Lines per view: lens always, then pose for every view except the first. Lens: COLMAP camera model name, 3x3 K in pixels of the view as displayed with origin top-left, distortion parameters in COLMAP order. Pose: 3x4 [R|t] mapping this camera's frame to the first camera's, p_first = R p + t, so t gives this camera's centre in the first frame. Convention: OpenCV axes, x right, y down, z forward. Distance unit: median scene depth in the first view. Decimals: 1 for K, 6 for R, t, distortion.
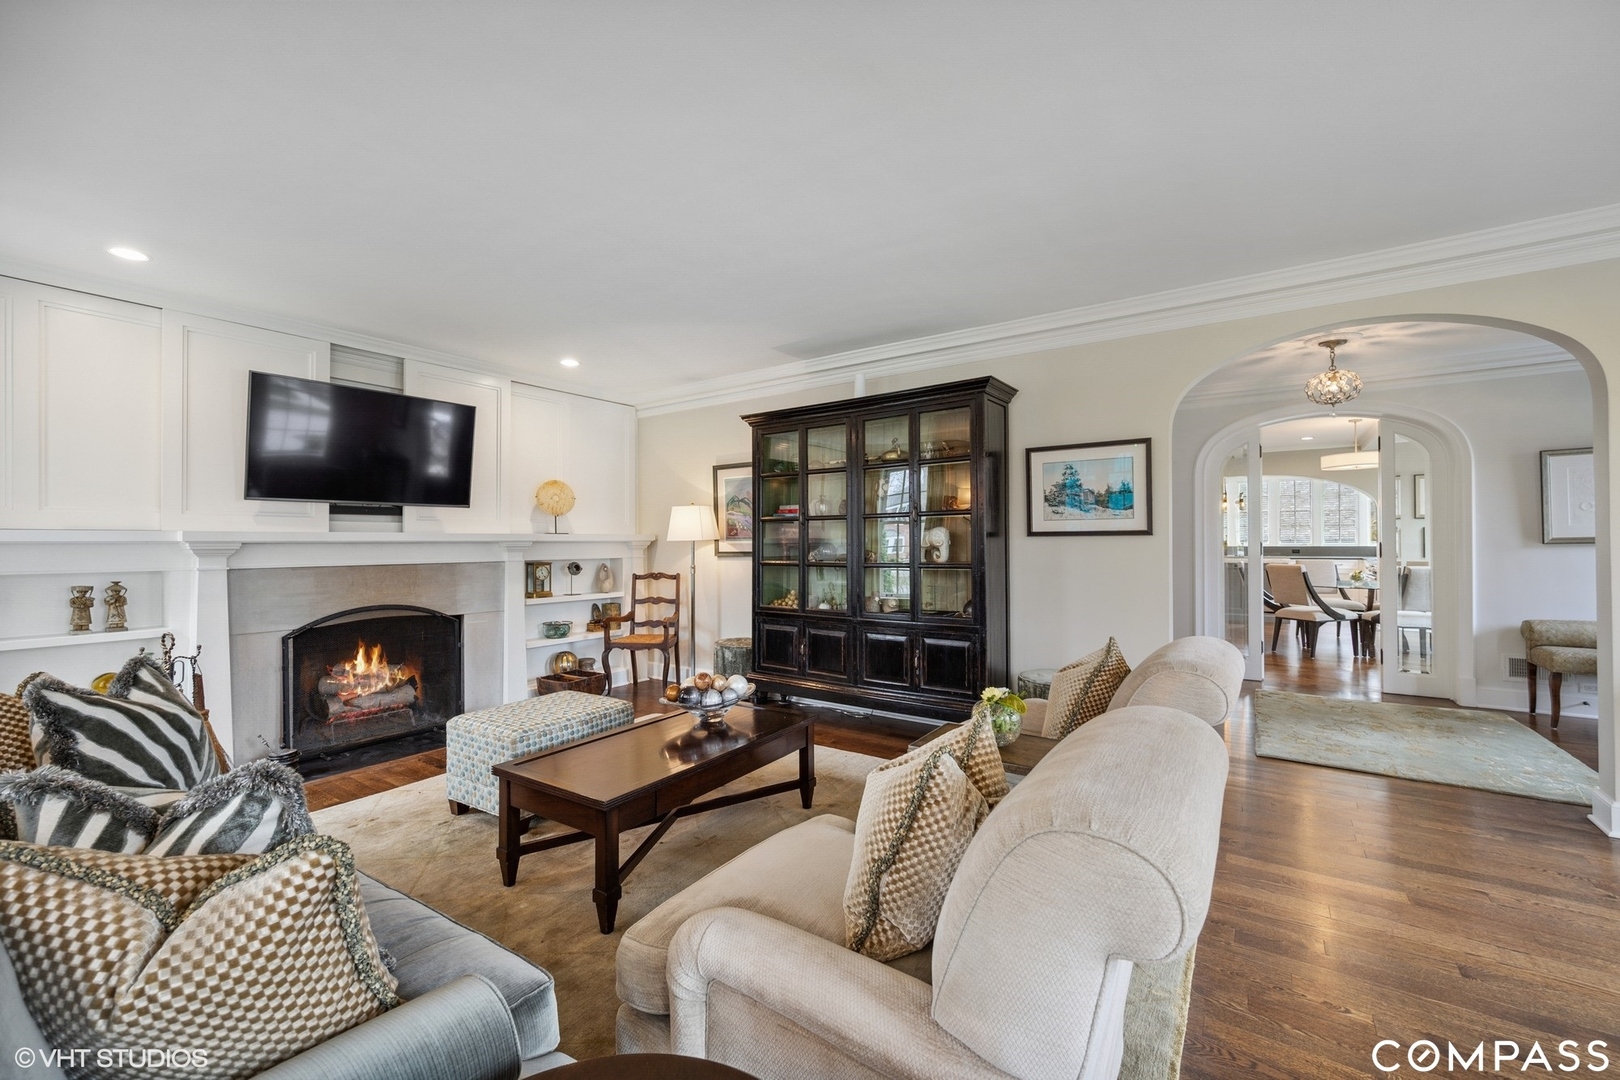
lens RADIAL K [[659.0, 0, 810.0], [0, 659.0, 540.0], [0, 0, 1]] dist [-0.000843, -0.000152]
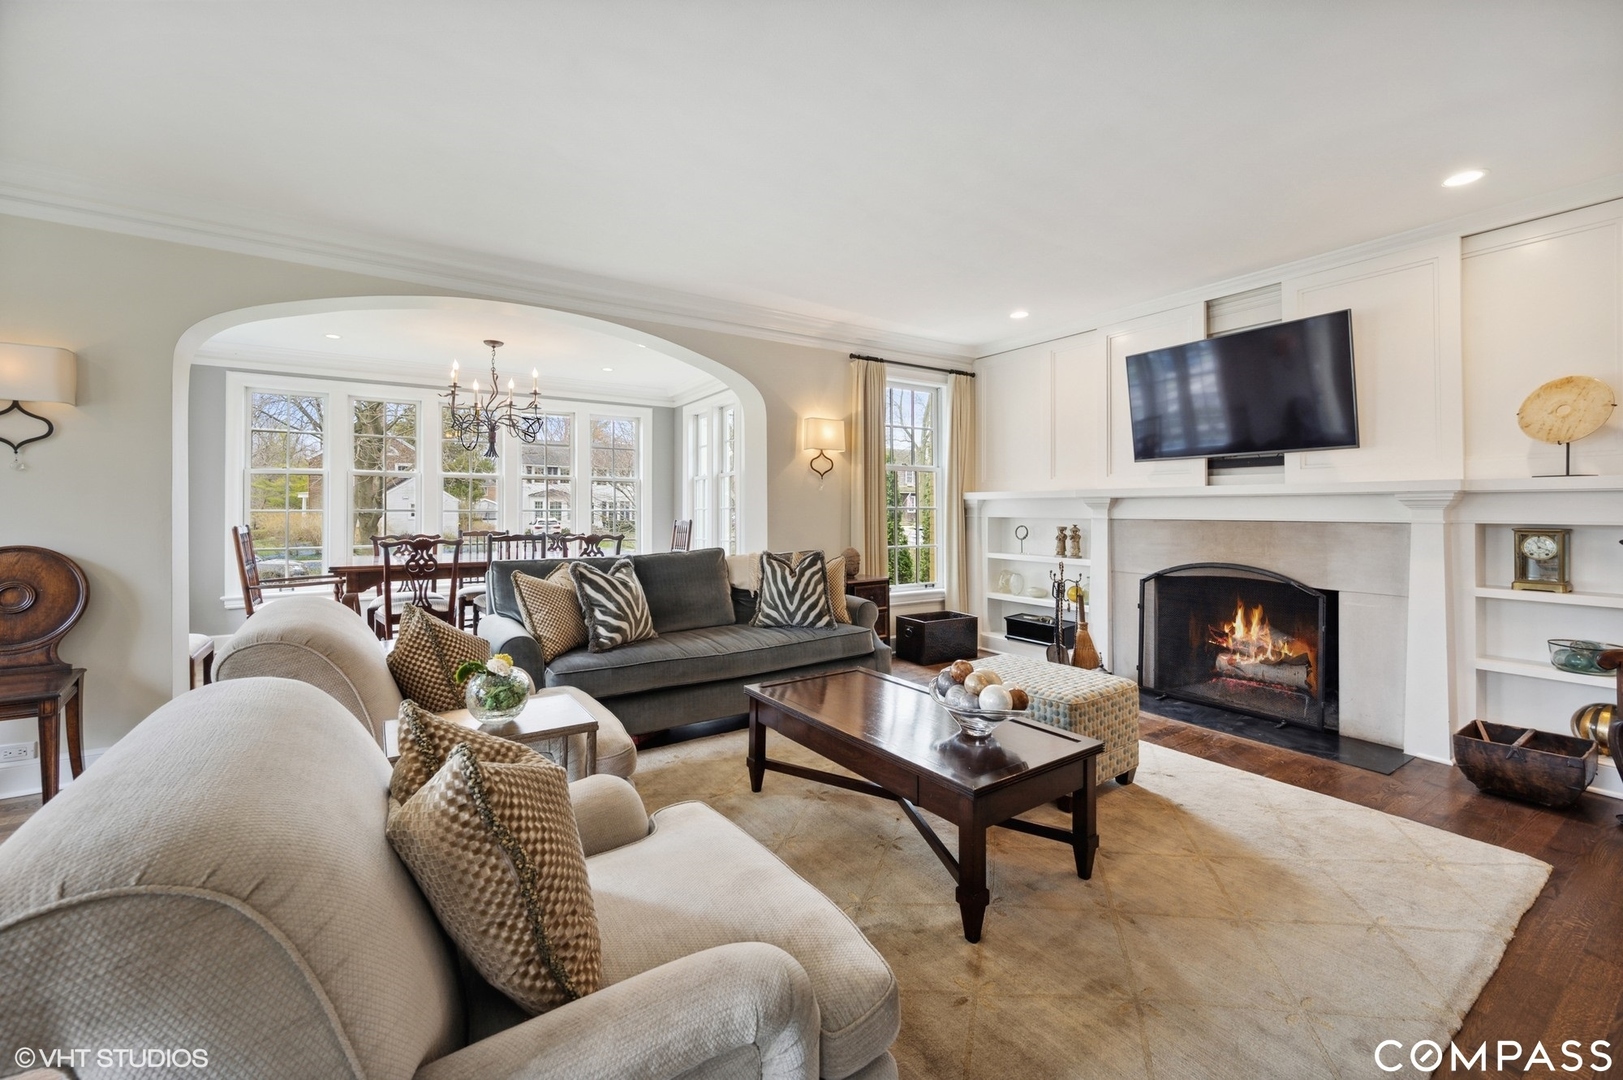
lens RADIAL K [[652.6, 0, 812.7], [0, 652.6, 505.0], [0, 0, 1]] dist [-0.001031, -0.000253]
pose [[-0.365719, -0.001718, -0.930724, 0.411790], [0.003036, 0.999991, -0.003039, 0.016627], [0.930720, -0.003937, -0.365710, 0.764955]]
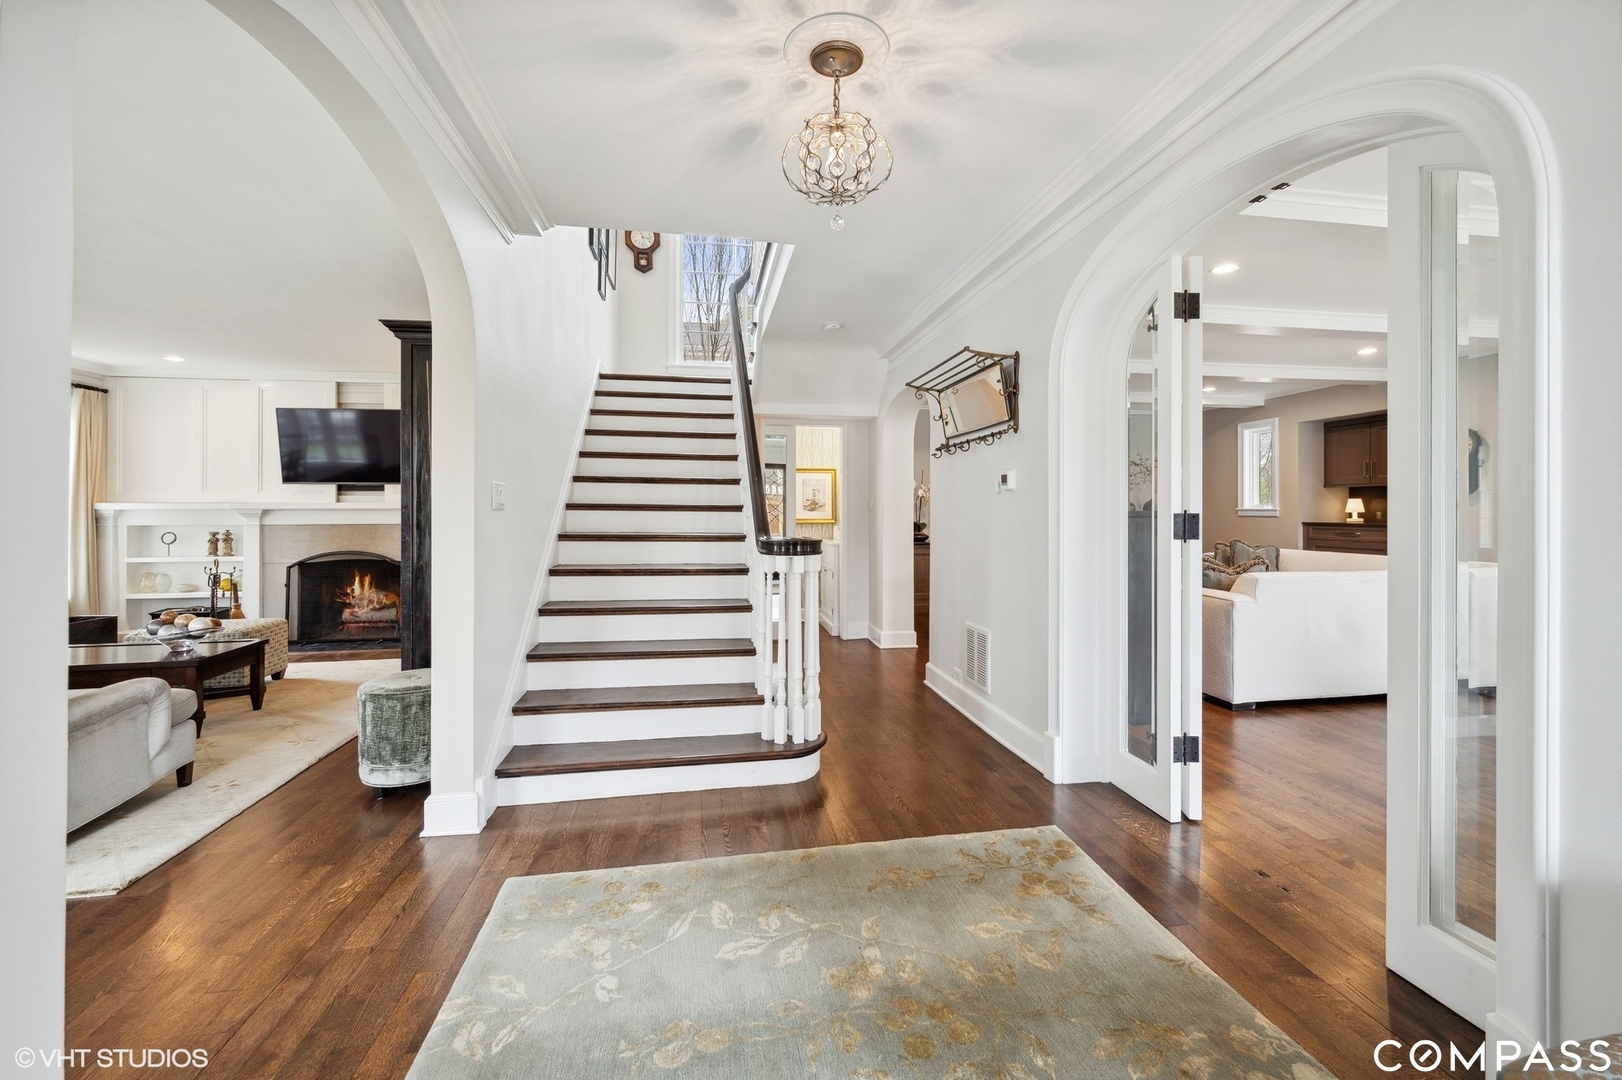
lens RADIAL K [[652.2, 0, 812.2], [0, 652.2, 505.0], [0, 0, 1]] dist [-0.001031, -0.000253]
pose [[0.700478, -0.003479, -0.713666, 1.120302], [0.002531, 0.999994, -0.002391, 0.000333], [0.713670, -0.000131, 0.700482, 0.687557]]
